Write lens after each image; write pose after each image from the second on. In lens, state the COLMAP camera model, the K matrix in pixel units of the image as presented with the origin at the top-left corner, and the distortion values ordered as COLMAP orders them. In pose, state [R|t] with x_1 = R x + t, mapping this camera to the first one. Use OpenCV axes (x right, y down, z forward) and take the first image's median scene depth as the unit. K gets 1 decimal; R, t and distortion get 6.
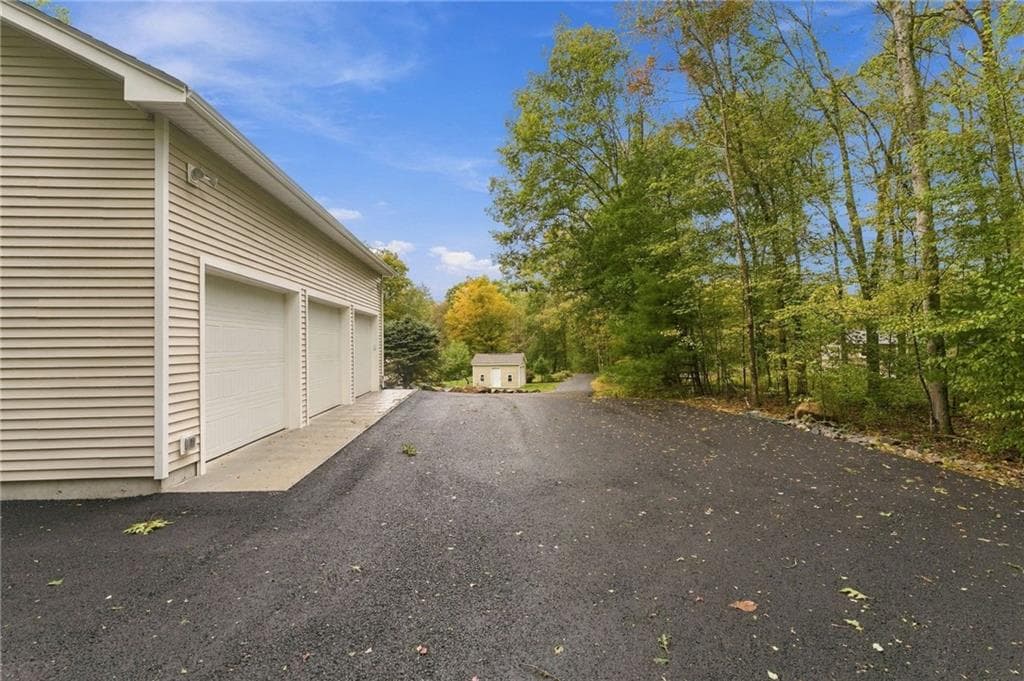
lens RADIAL K [[428.2, 0, 512.0], [0, 428.2, 340.5], [0, 0, 1]] dist [0.000388, 0.000025]
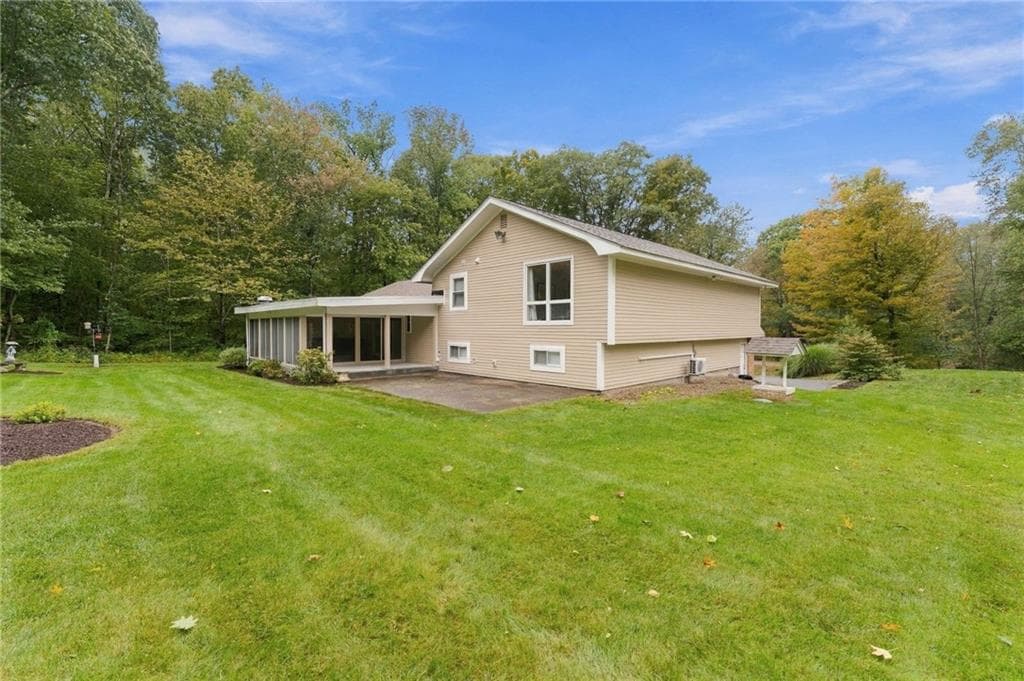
lens RADIAL K [[428.7, 0, 516.6], [0, 428.7, 334.5], [0, 0, 1]] dist [0.001379, 0.000103]
pose [[0.828297, 0.018687, -0.559978, -0.210810], [-0.001532, 0.999515, 0.031088, 0.047481], [0.560287, -0.024892, 0.827924, 0.584202]]
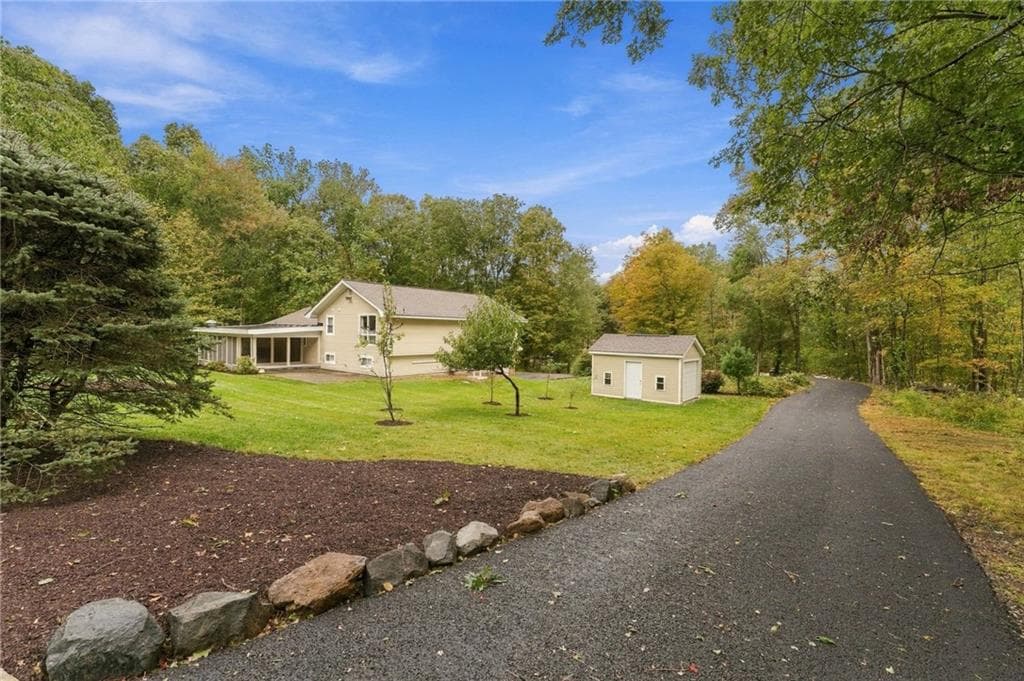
lens RADIAL K [[428.2, 0, 512.0], [0, 428.2, 340.5], [0, 0, 1]] dist [0.000388, 0.000025]
pose [[0.890503, 0.035992, -0.453551, 0.059496], [-0.021516, 0.999082, 0.037039, 0.019826], [0.454468, -0.023225, 0.890460, 0.417925]]
